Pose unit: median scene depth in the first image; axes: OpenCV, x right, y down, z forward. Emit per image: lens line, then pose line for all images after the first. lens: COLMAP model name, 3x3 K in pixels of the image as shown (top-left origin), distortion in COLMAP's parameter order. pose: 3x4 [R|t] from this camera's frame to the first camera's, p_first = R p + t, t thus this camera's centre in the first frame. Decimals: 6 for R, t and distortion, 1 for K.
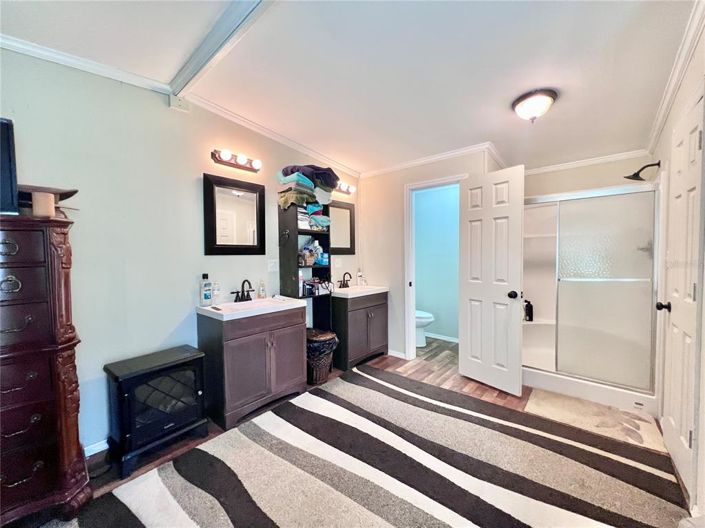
lens RADIAL K [[281.8, 0, 352.5], [0, 281.8, 264.0], [0, 0, 1]] dist [-0.006428, -0.000027]
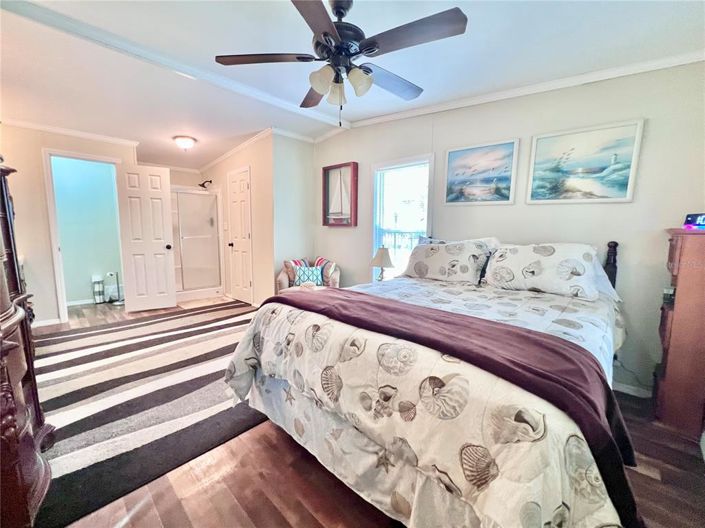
lens RADIAL K [[281.8, 0, 352.5], [0, 281.8, 264.0], [0, 0, 1]] dist [-0.006428, -0.000027]
pose [[0.019631, -0.111487, 0.993572, -1.060326], [0.024726, 0.993514, 0.110992, 0.053976], [-0.999502, 0.022388, 0.022261, -0.119233]]
